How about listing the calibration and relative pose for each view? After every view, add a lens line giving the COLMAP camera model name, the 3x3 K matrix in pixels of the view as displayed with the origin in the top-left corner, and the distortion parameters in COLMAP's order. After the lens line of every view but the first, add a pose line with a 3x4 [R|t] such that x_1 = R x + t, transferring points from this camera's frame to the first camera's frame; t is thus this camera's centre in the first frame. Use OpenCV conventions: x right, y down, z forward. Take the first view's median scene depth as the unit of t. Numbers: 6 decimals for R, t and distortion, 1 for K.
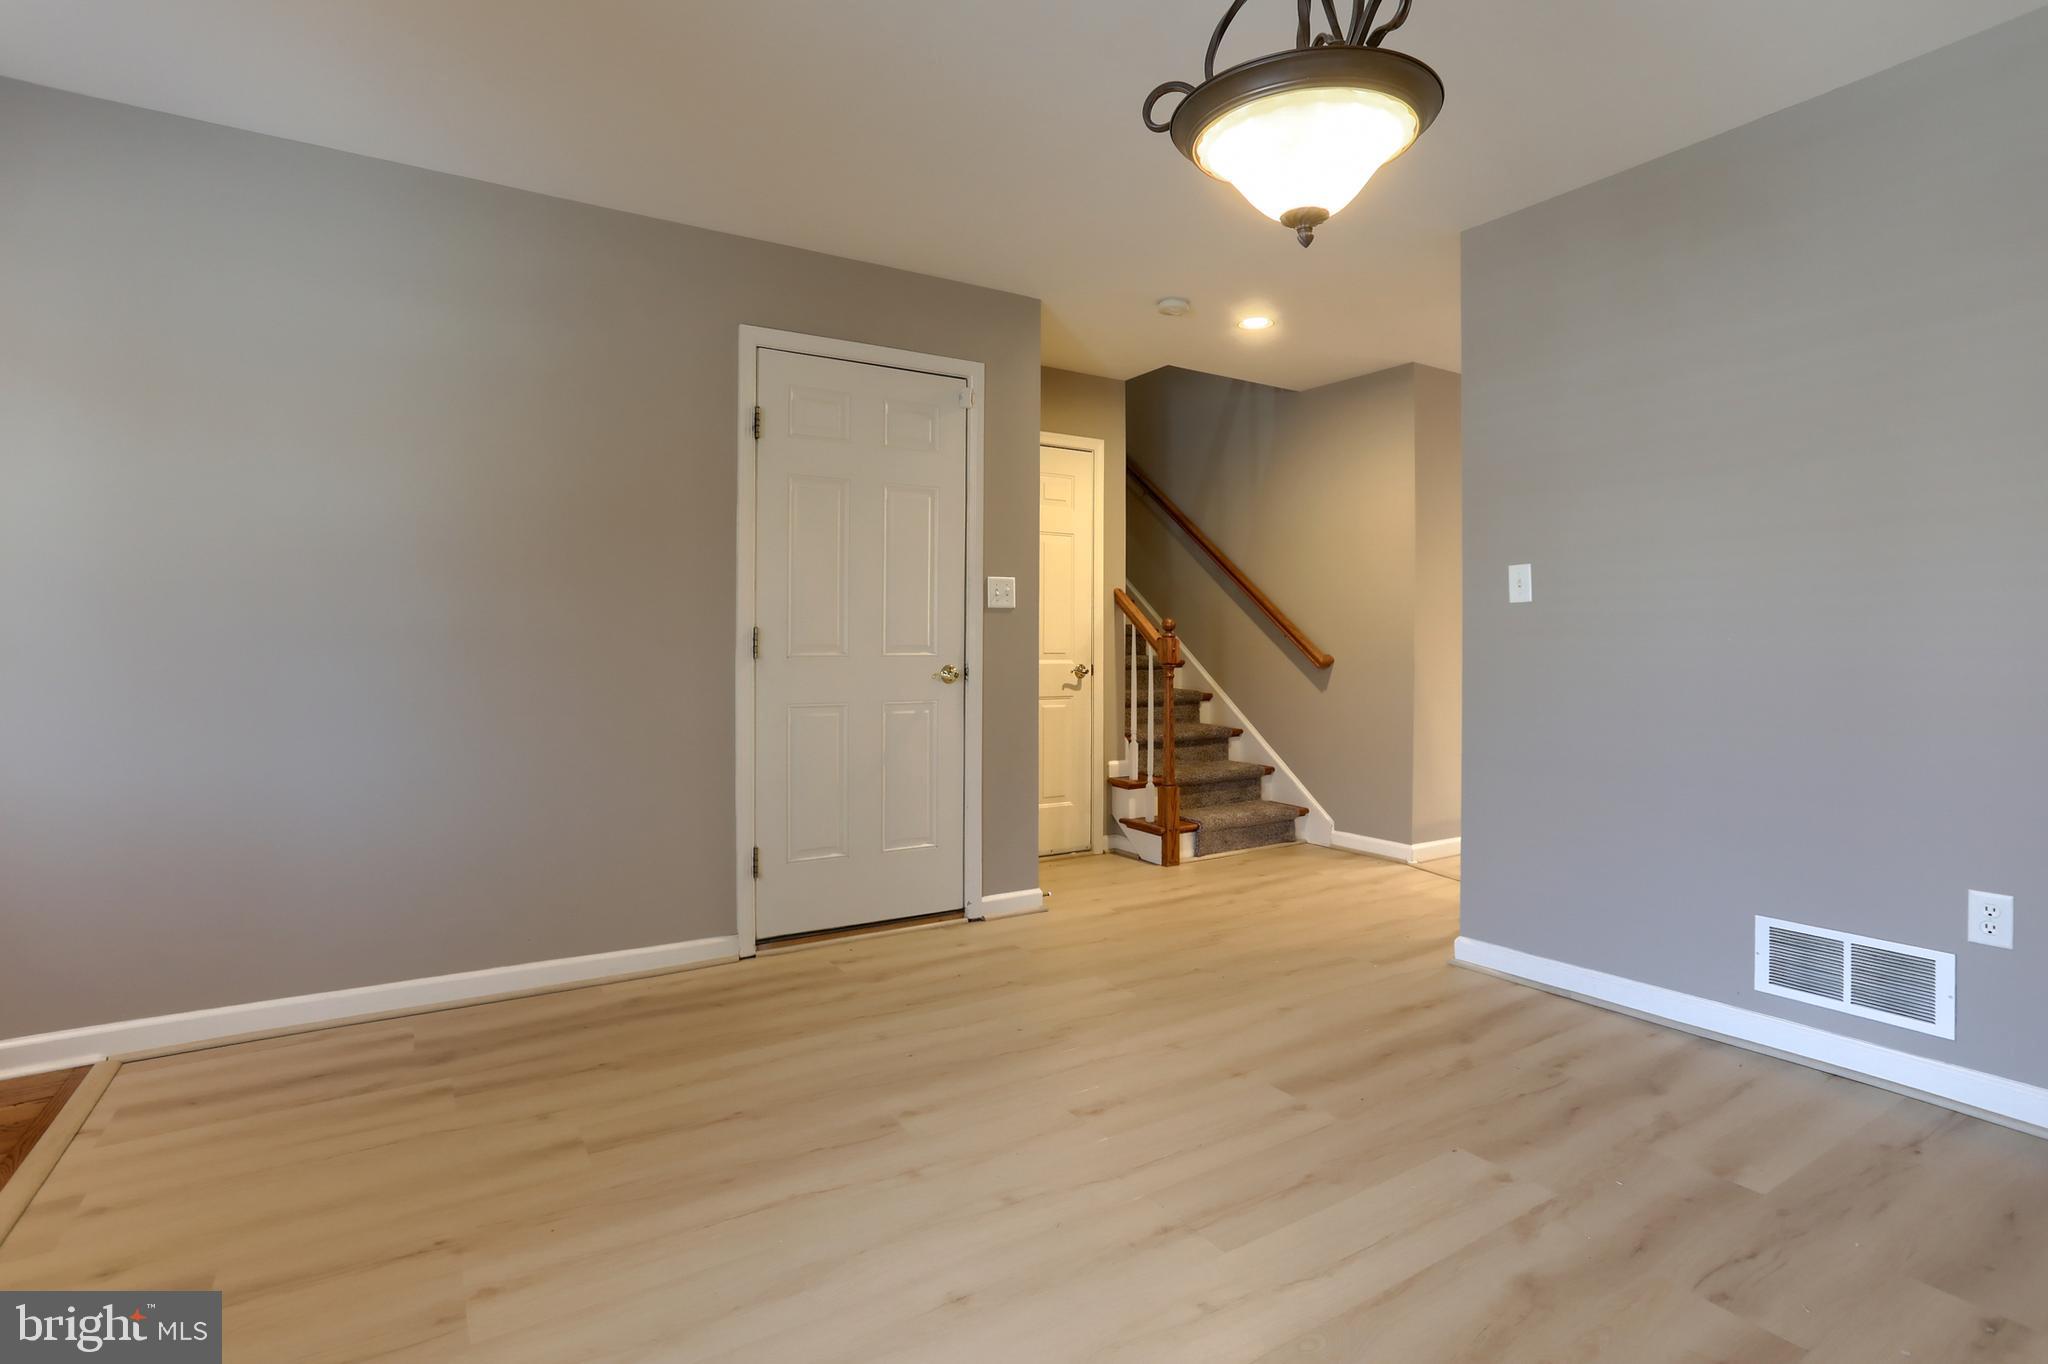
lens RADIAL K [[1020.2, 0, 1057.2], [0, 1020.2, 652.5], [0, 0, 1]] dist [-0.054912, 0.026834]
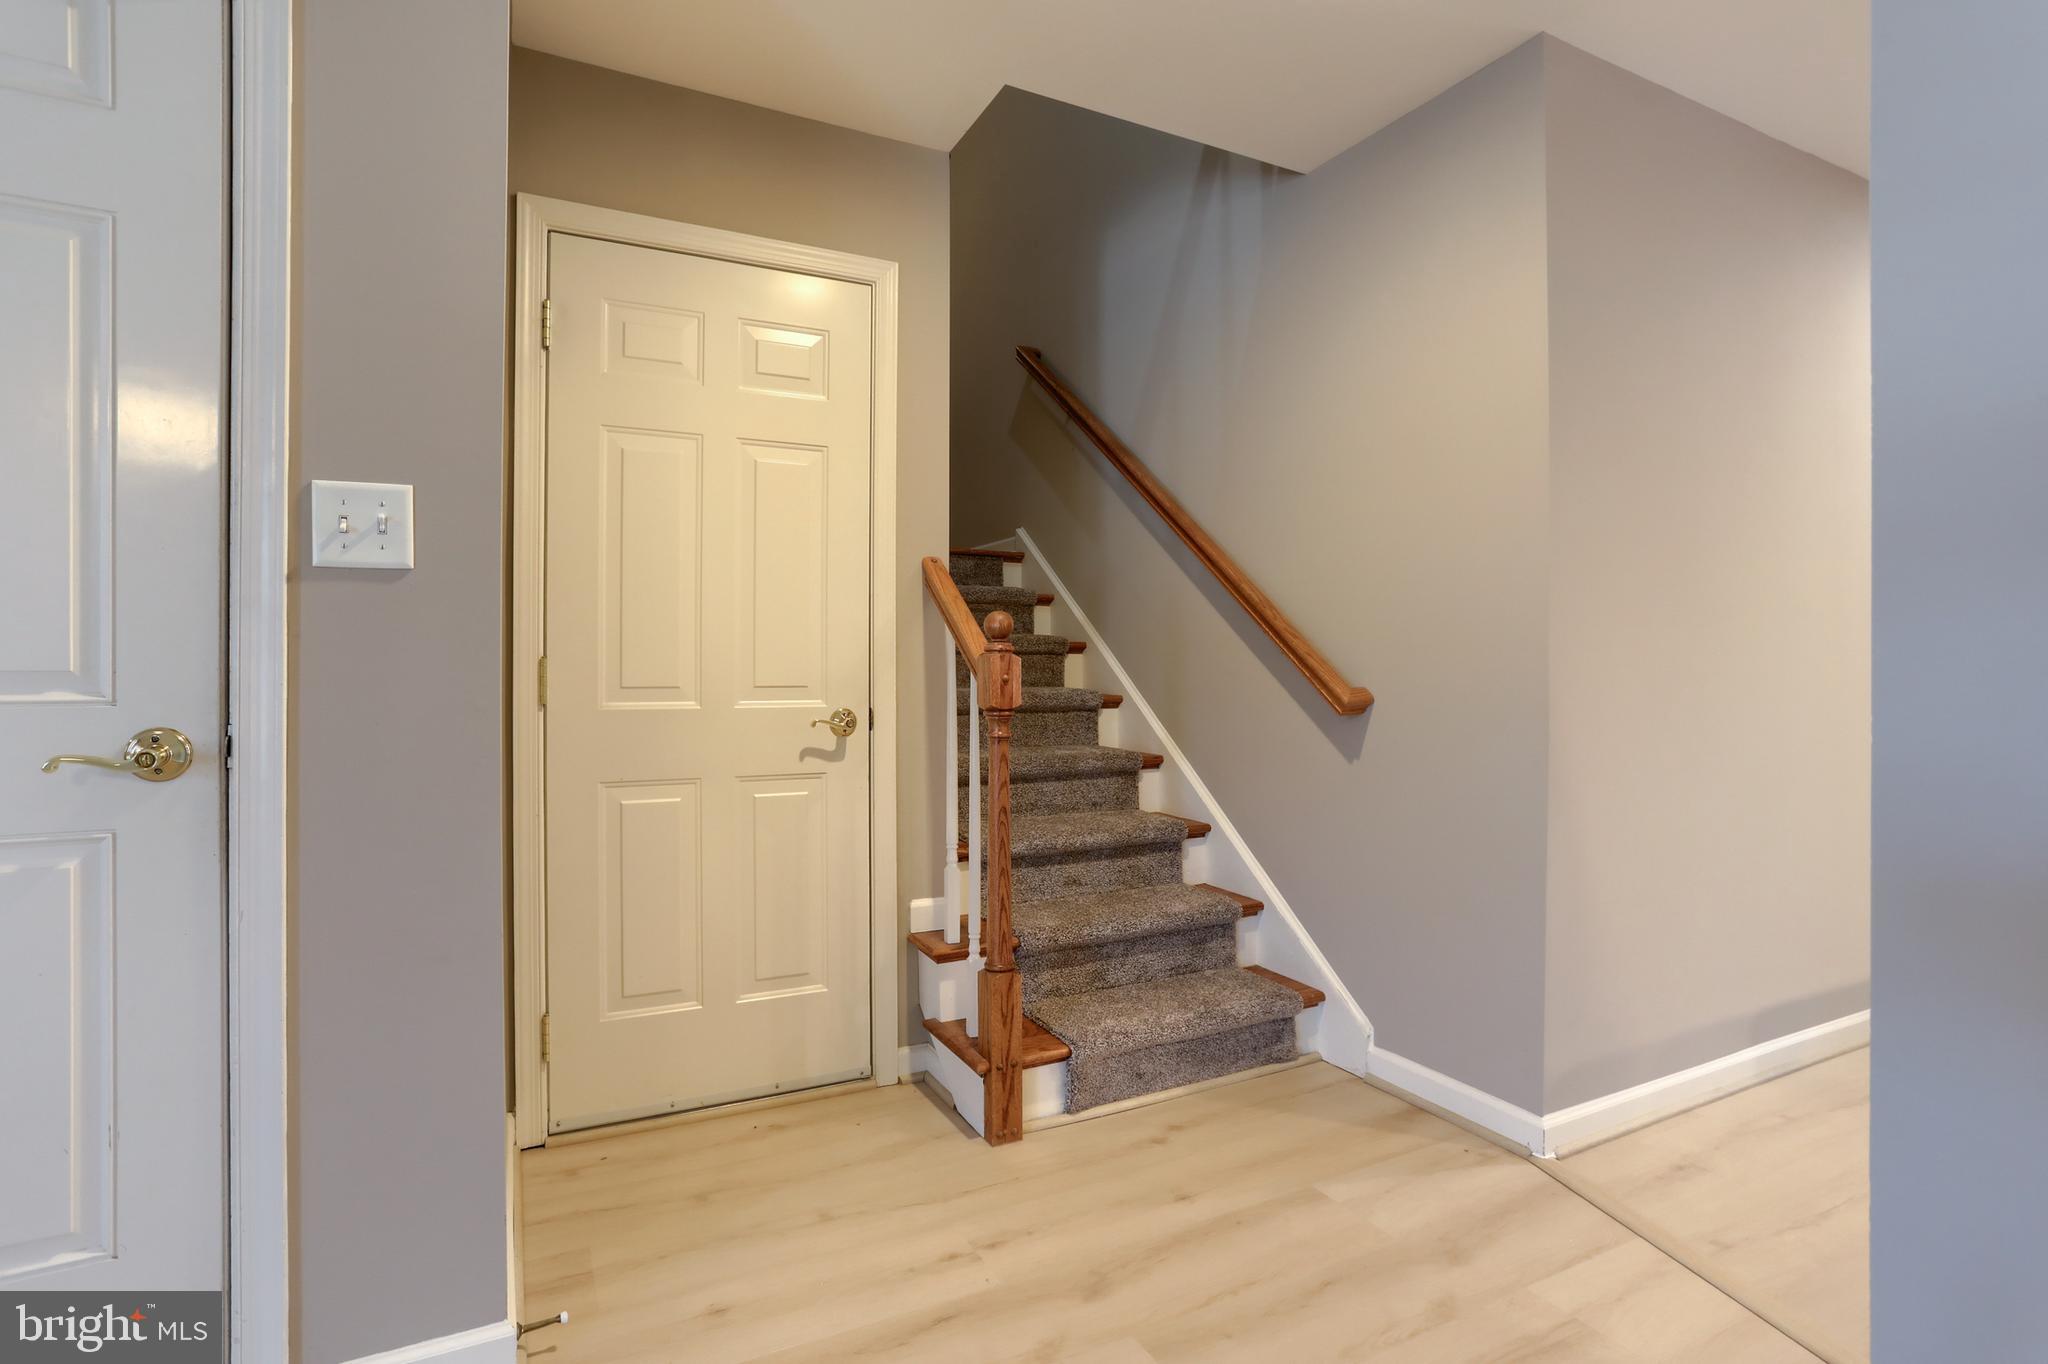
lens RADIAL K [[1020.2, 0, 1033.3], [0, 1020.2, 682.1], [0, 0, 1]] dist [-0.054912, 0.026834]
pose [[0.994053, -0.002779, -0.108861, 0.169588], [0.003100, 0.999991, 0.002785, -0.002372], [0.108852, -0.003106, 0.994053, 0.519240]]
